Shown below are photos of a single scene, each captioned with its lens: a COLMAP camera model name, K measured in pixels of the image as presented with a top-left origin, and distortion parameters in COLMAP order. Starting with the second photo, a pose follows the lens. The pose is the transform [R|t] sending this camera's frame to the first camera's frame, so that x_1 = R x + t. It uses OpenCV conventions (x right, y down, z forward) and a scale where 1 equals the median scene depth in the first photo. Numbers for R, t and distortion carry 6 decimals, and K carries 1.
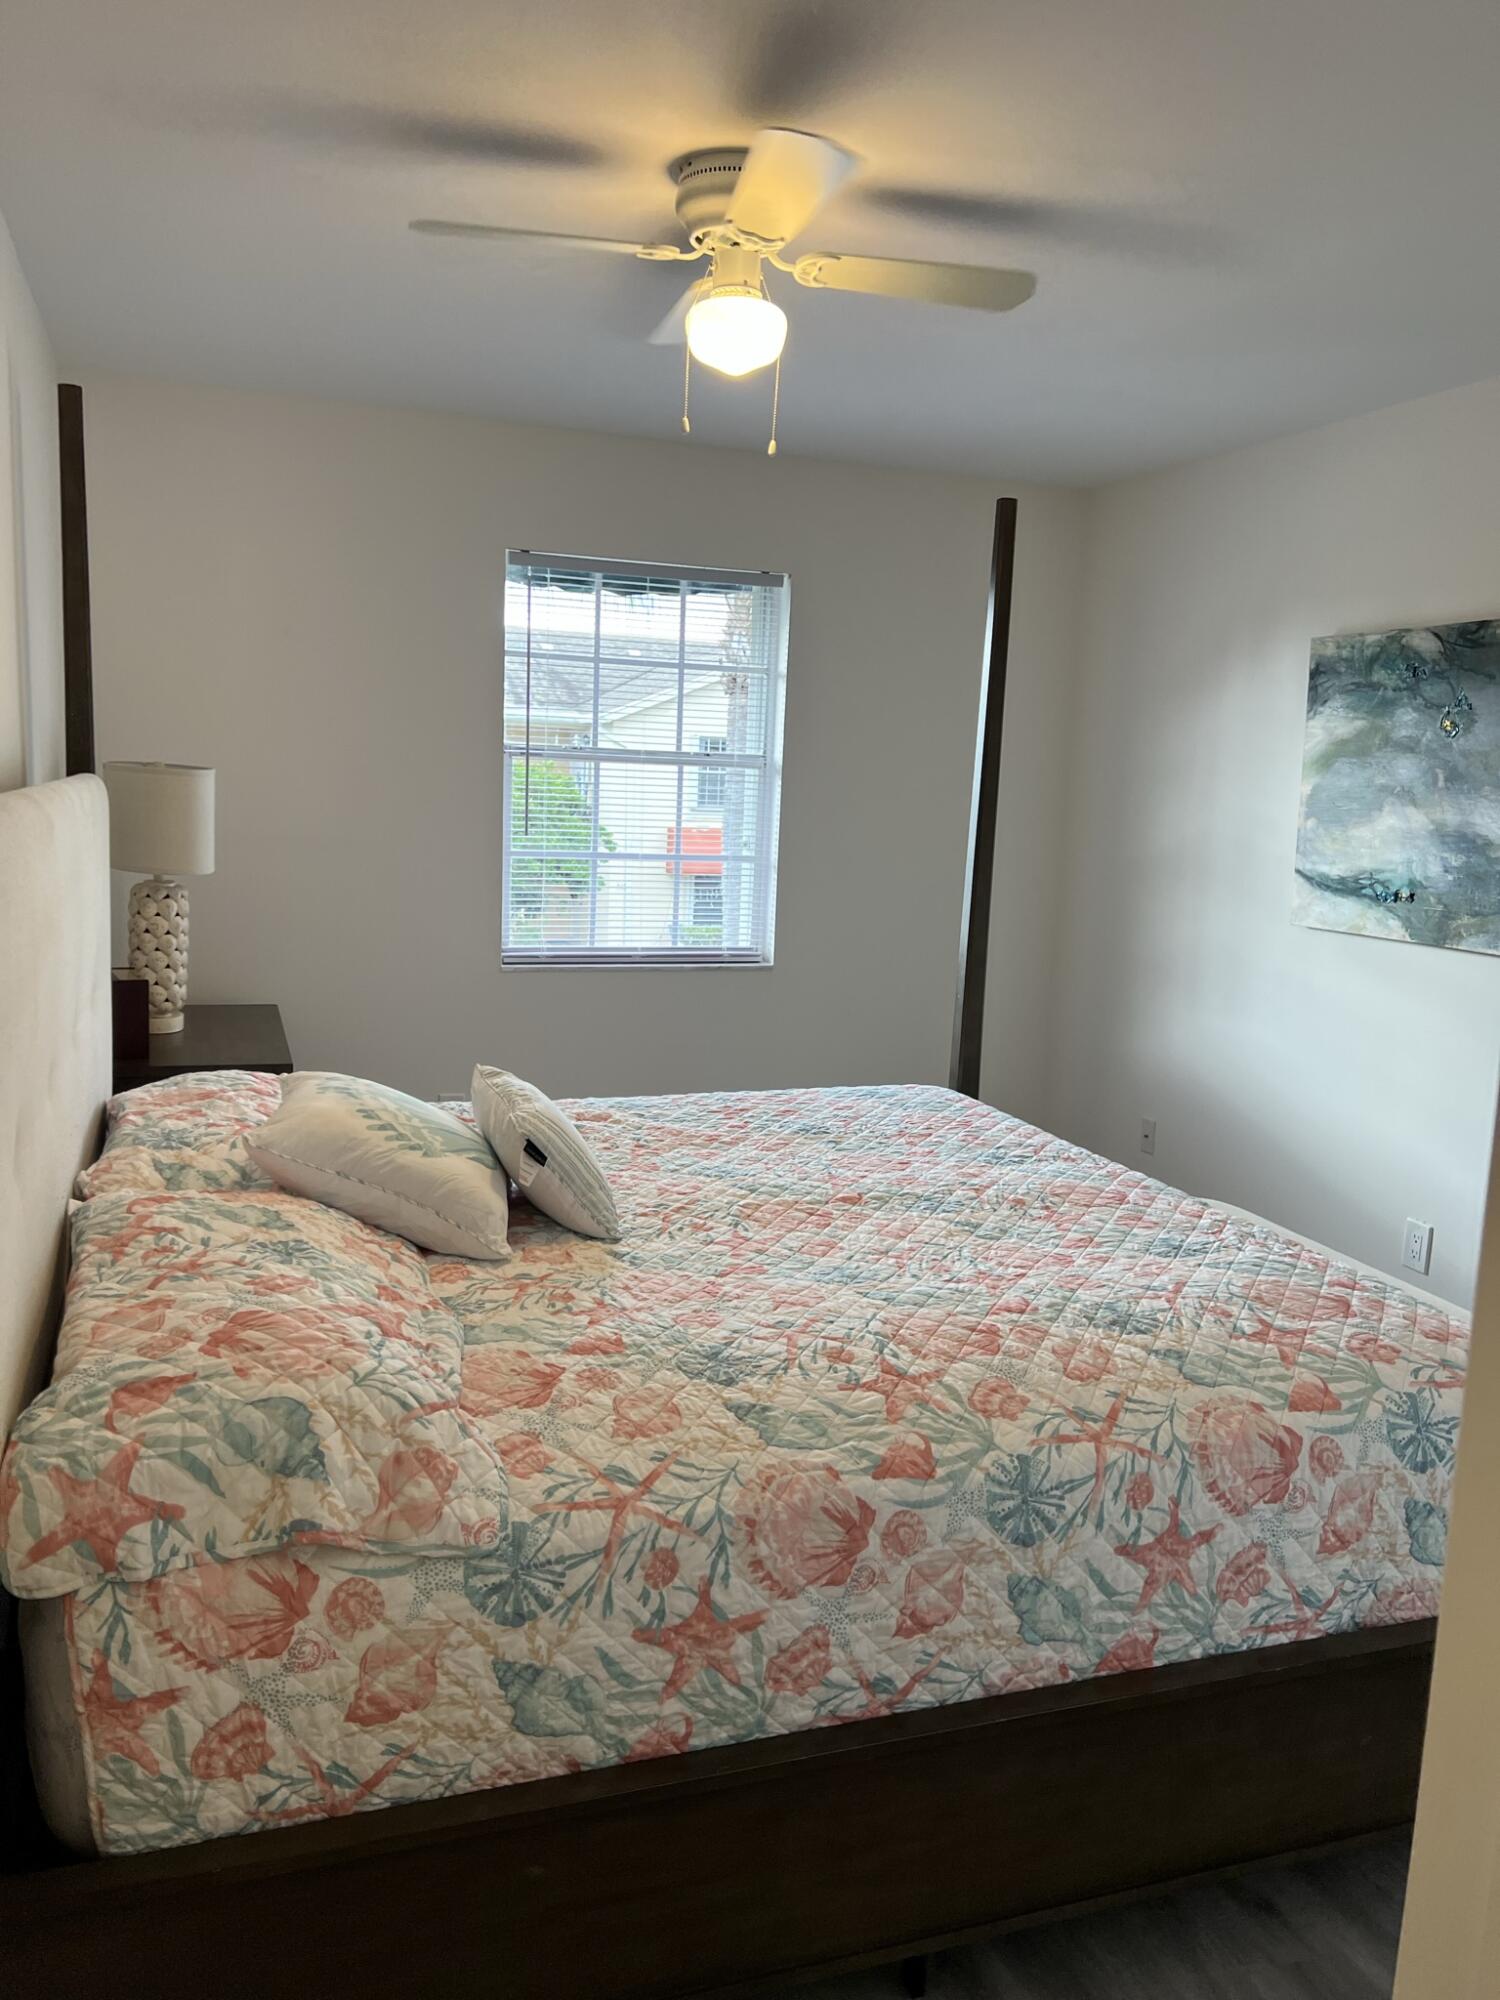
lens RADIAL K [[1506.4, 0, 750.0], [0, 1506.4, 1000.0], [0, 0, 1]] dist [0.011790, -0.006130]
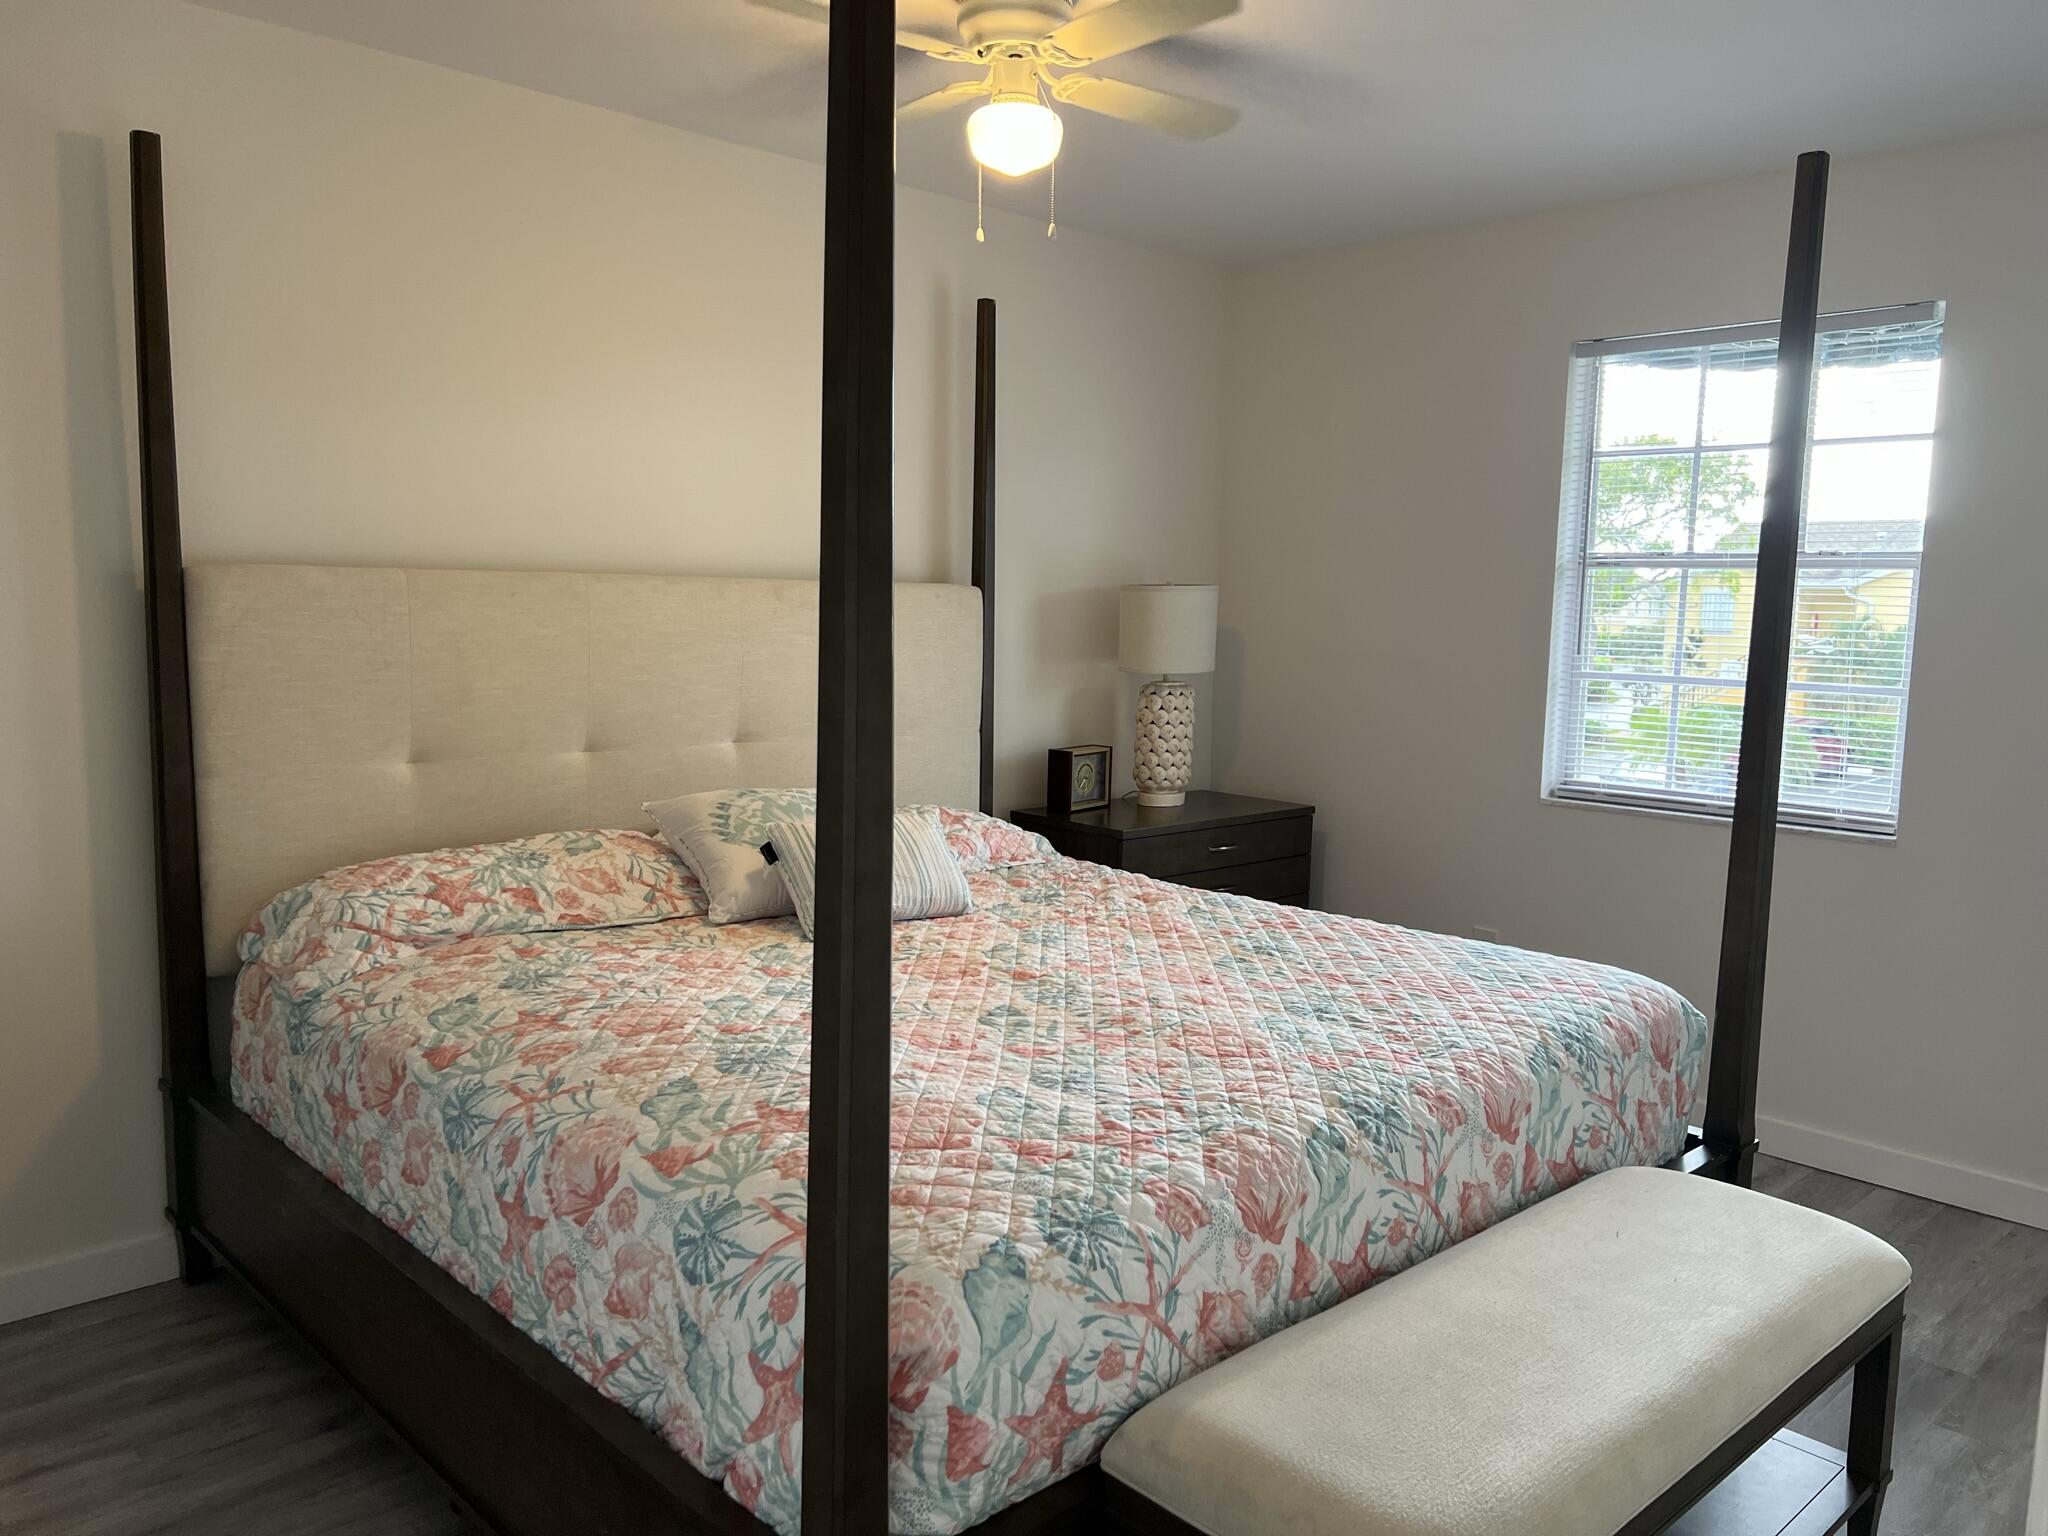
lens RADIAL K [[1542.5, 0, 1035.2], [0, 1542.5, 781.1], [0, 0, 1]] dist [0.011790, -0.006130]
pose [[0.416784, 0.078645, -0.905597, 1.298676], [-0.142533, 0.989581, 0.020340, -0.018687], [0.897761, 0.120600, 0.423651, 0.760790]]
